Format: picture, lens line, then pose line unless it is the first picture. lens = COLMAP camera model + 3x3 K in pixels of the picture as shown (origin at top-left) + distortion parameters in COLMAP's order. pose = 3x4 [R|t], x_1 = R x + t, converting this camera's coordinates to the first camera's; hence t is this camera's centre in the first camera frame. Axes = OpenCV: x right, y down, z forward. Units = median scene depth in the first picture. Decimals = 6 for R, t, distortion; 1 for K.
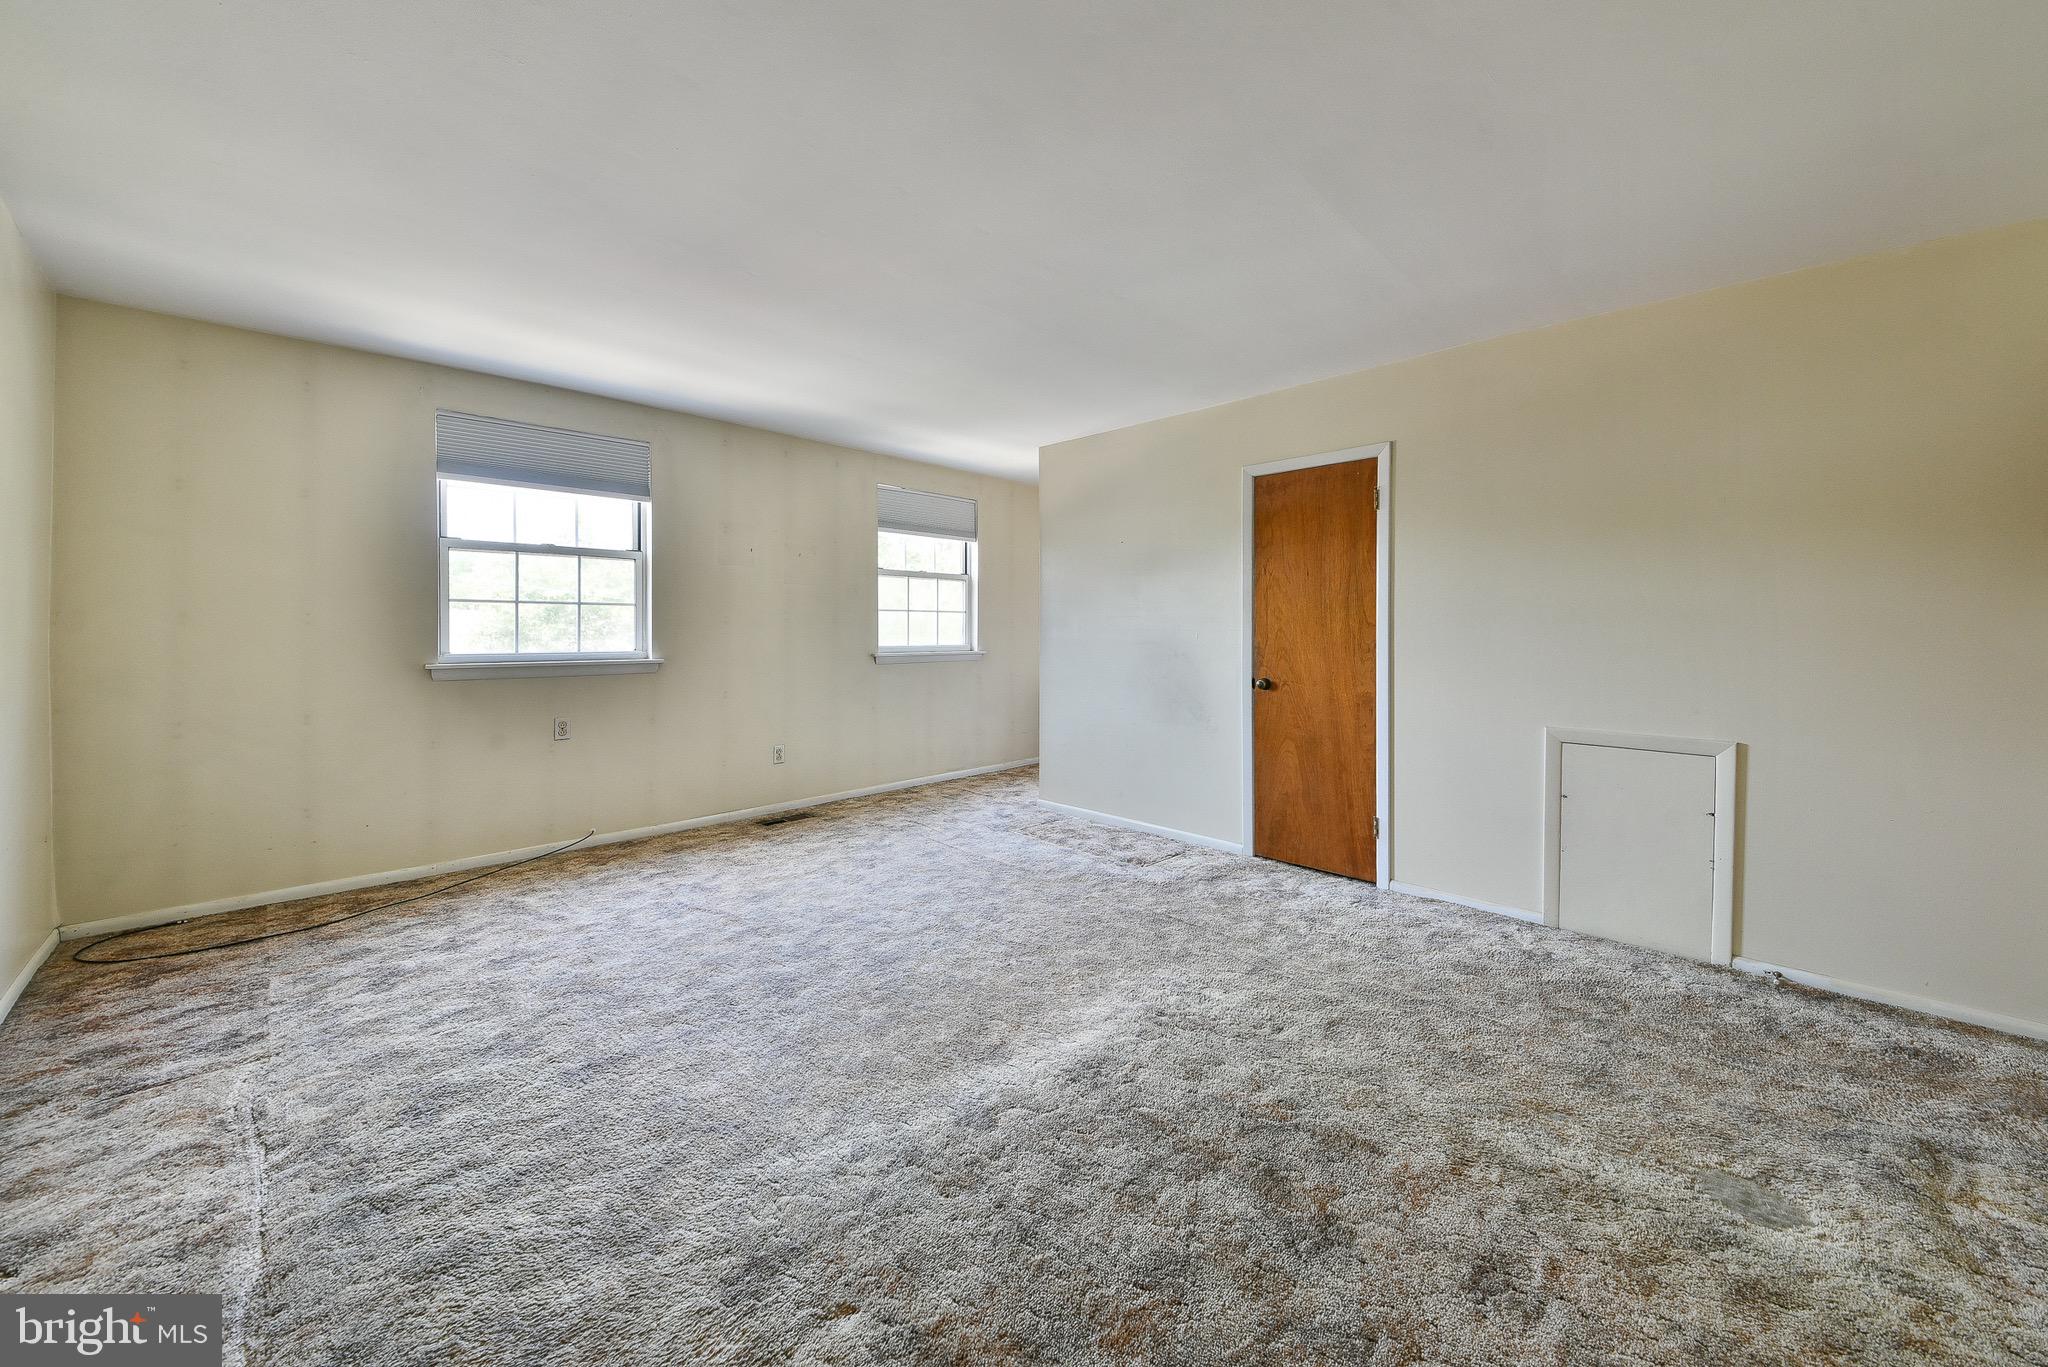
lens RADIAL K [[700.8, 0, 1022.1], [0, 700.8, 635.5], [0, 0, 1]] dist [-0.014105, -0.000084]
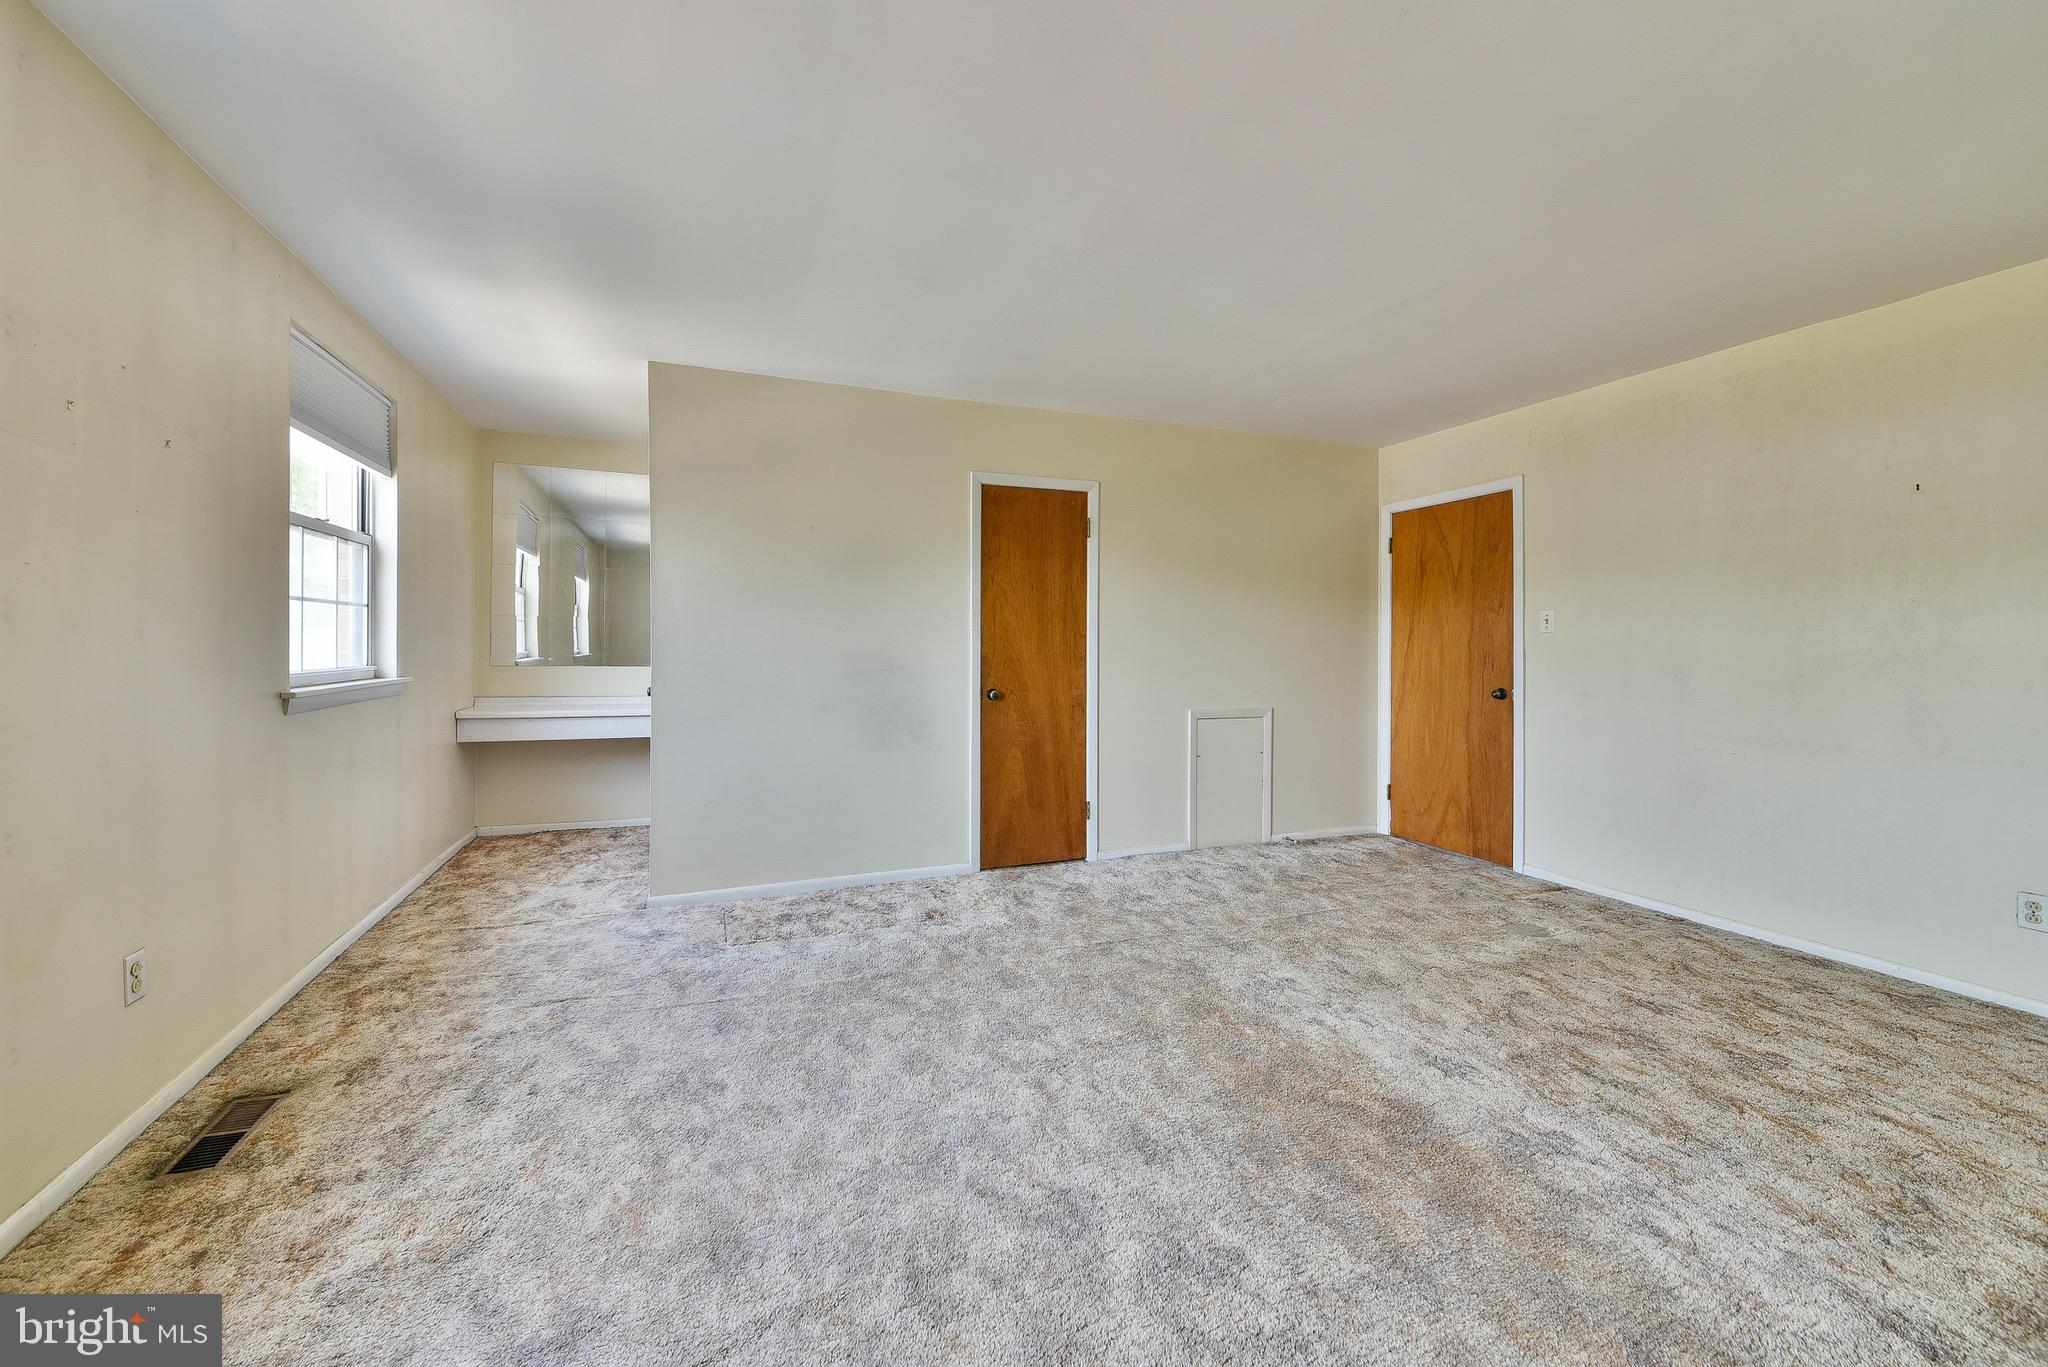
lens RADIAL K [[739.0, 0, 969.0], [0, 739.0, 628.7], [0, 0, 1]] dist [-0.010017, -0.000301]
pose [[0.464111, 0.002407, 0.885774, -0.666422], [-0.002338, 0.999996, -0.001492, -0.024916], [-0.885774, -0.001378, 0.464115, 0.595349]]
